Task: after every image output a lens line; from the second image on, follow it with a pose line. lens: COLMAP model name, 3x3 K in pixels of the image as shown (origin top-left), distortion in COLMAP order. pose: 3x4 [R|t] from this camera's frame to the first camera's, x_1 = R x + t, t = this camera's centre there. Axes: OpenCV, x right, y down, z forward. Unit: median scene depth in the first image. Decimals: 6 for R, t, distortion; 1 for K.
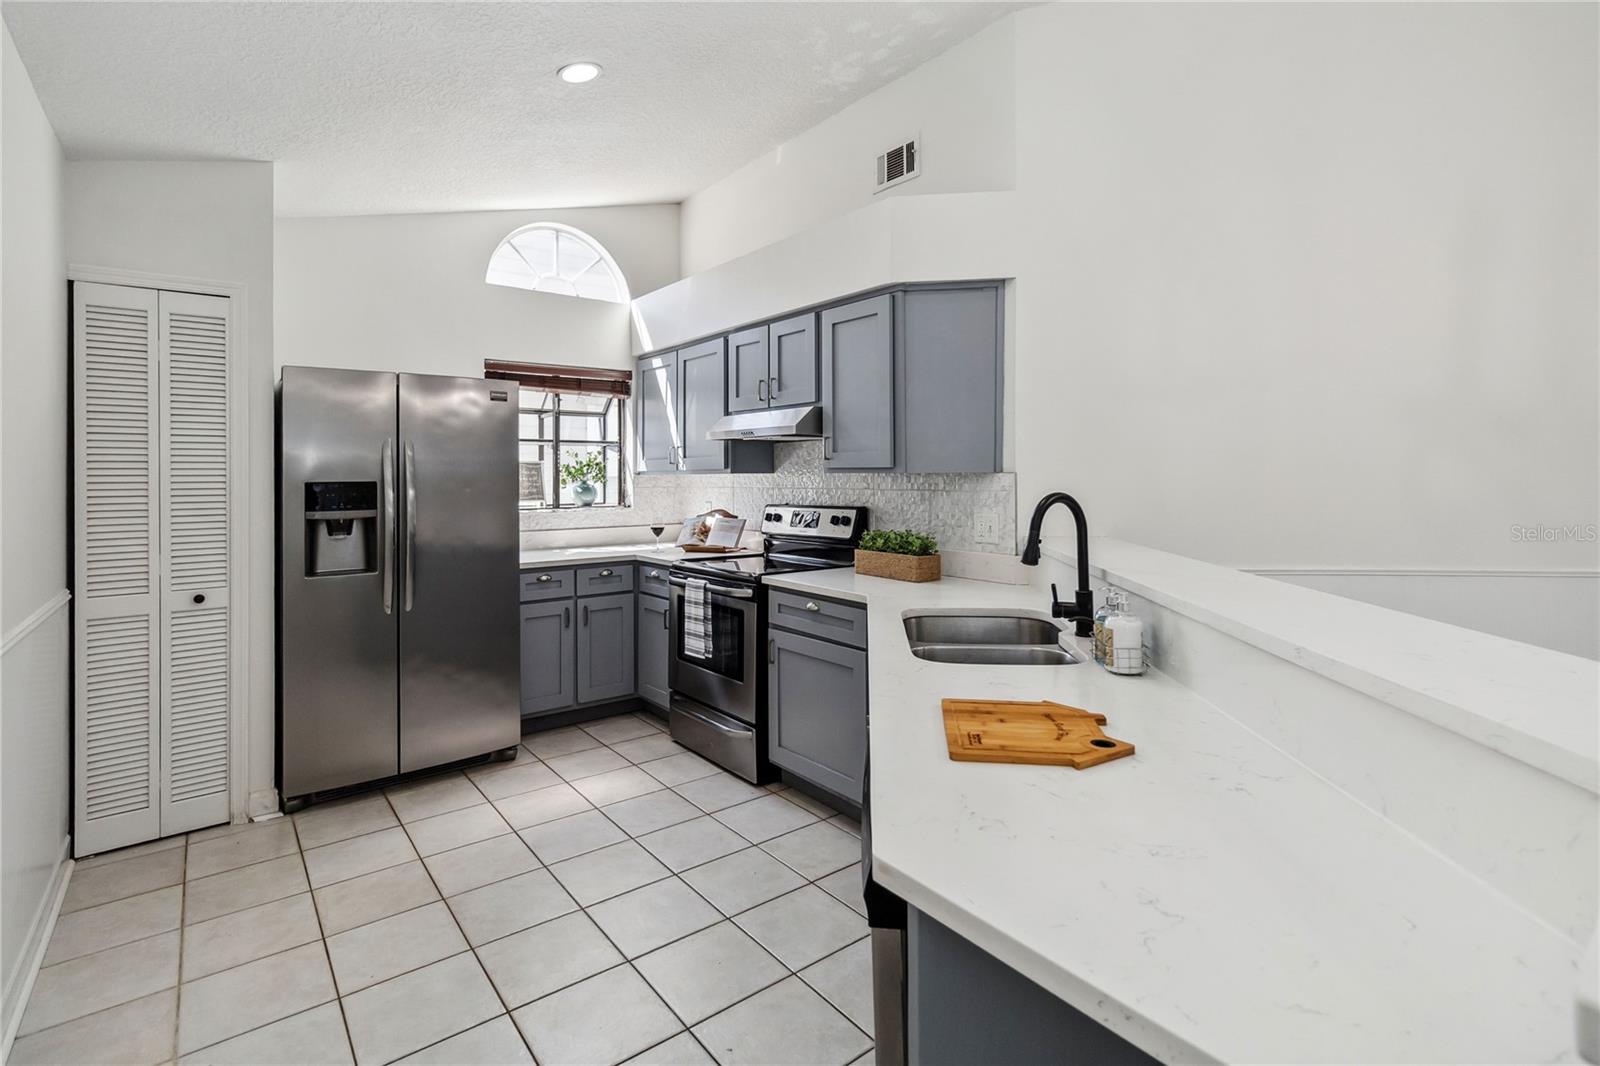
lens RADIAL K [[750.0, 0, 773.1], [0, 750.0, 466.1], [0, 0, 1]] dist [0.001173, 0.000077]
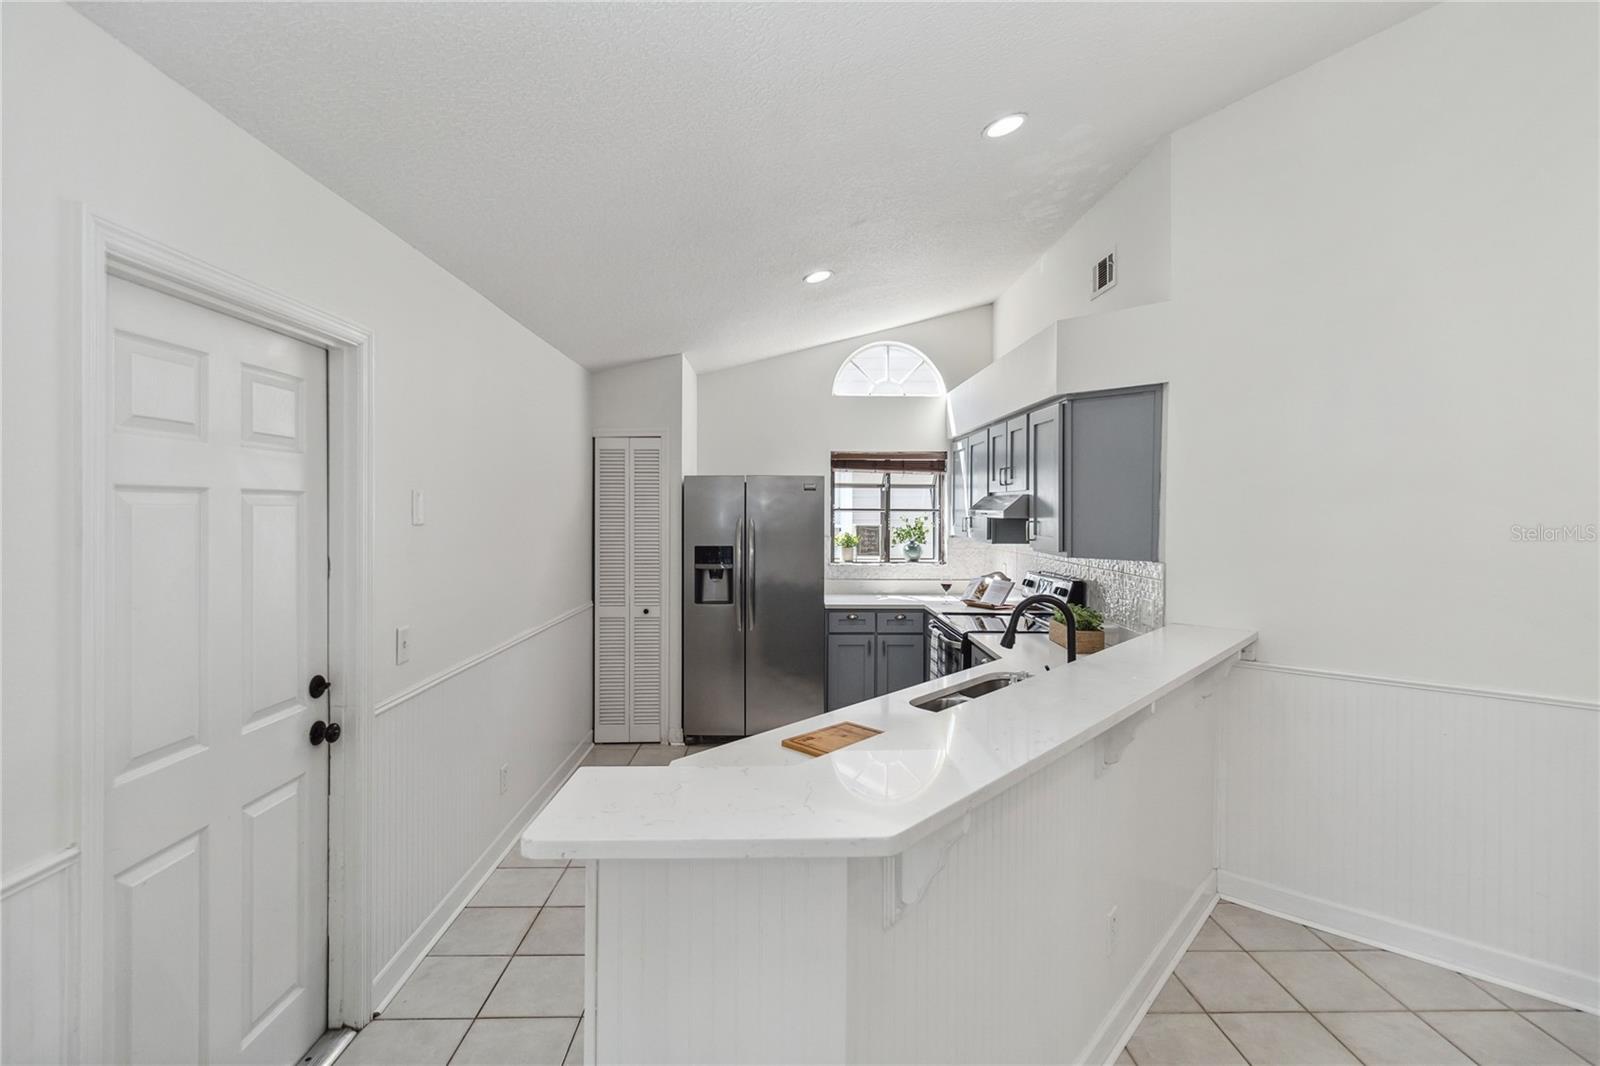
lens RADIAL K [[757.3, 0, 802.4], [0, 757.3, 494.2], [0, 0, 1]] dist [0.001404, 0.000407]
pose [[0.800138, -0.001035, -0.599815, 0.435235], [0.002129, 0.999997, 0.001115, -0.072800], [0.599812, -0.002170, 0.800138, -0.146234]]
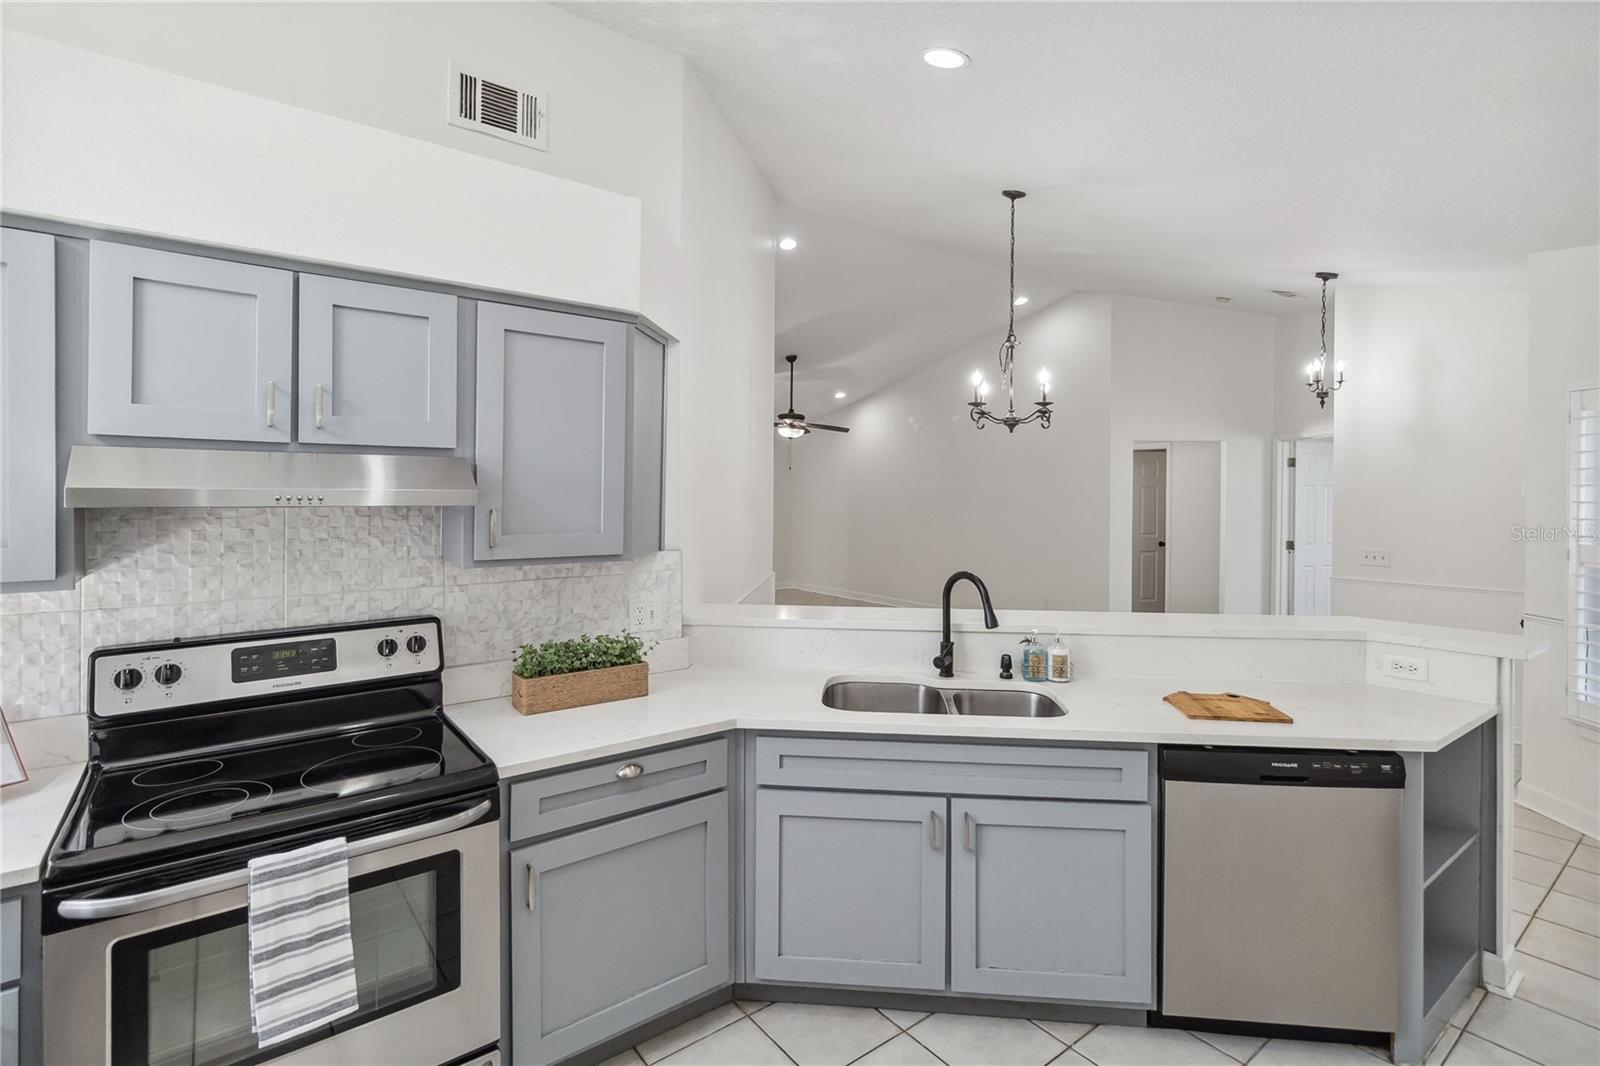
lens RADIAL K [[757.3, 0, 802.4], [0, 757.3, 494.2], [0, 0, 1]] dist [0.001404, 0.000407]
pose [[0.006220, 0.000507, 0.999981, -0.479324], [-0.013848, 0.999904, -0.000421, -0.047987], [-0.999885, -0.013845, 0.006226, 0.649290]]
